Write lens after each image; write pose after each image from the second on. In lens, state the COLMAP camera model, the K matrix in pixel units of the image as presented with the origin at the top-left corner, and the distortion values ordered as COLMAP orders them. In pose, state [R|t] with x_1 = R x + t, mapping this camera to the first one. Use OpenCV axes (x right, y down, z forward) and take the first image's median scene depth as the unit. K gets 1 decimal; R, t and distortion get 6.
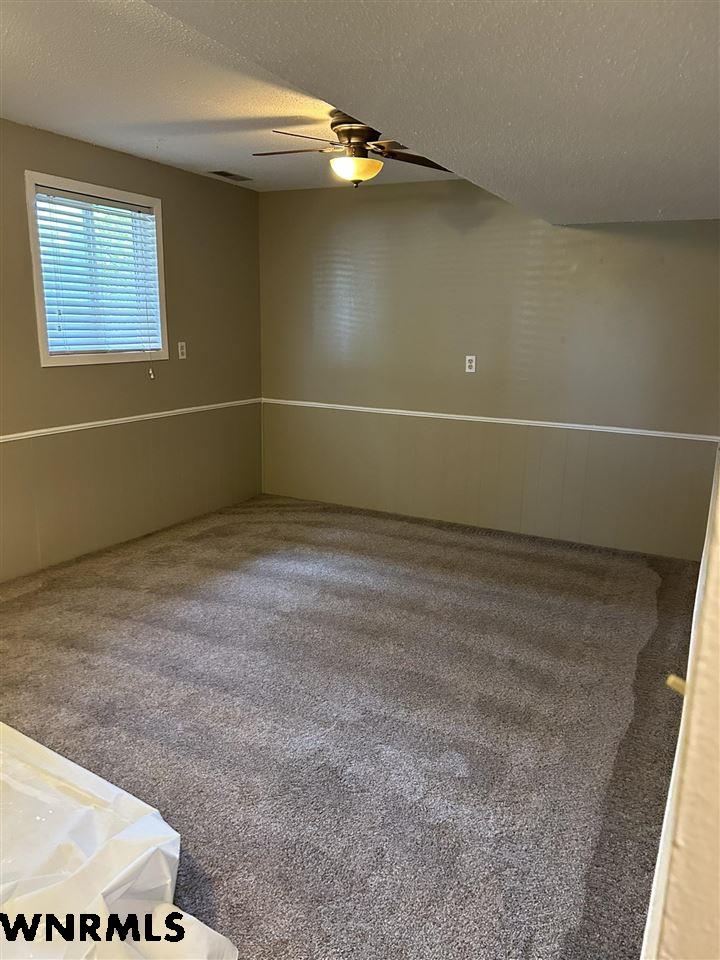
lens RADIAL K [[718.3, 0, 360.3], [0, 718.3, 480.3], [0, 0, 1]] dist [0.029630, -0.025945]
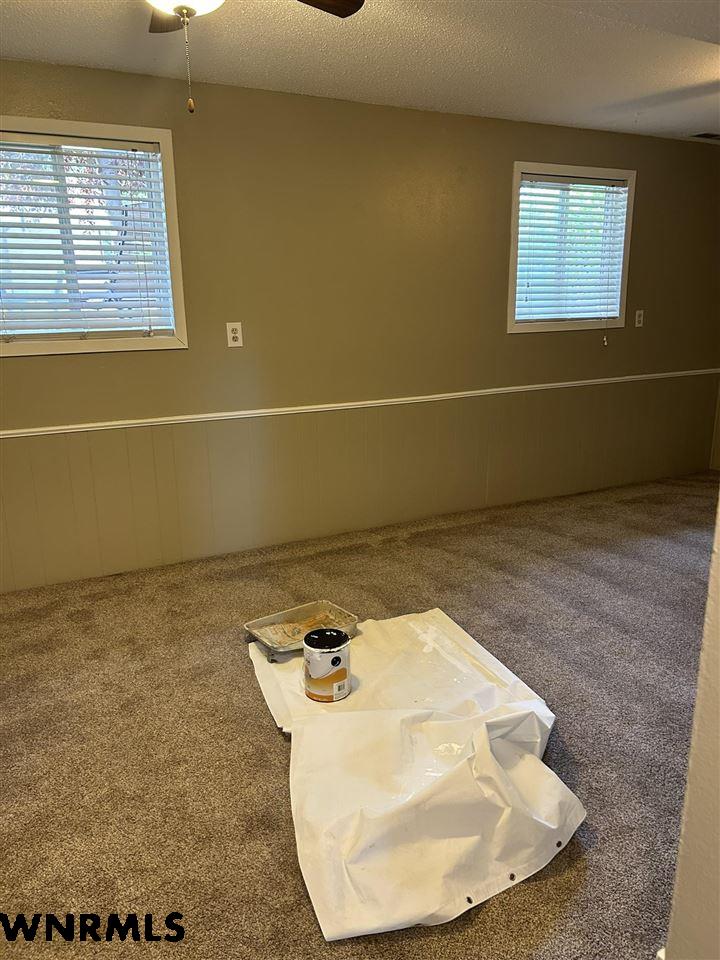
lens RADIAL K [[718.3, 0, 359.3], [0, 718.3, 478.2], [0, 0, 1]] dist [0.029630, -0.025945]
pose [[0.809042, 0.120589, -0.575247, 0.062342], [-0.104483, 0.992646, 0.061141, 0.030181], [0.578390, 0.010638, 0.815691, -0.081361]]
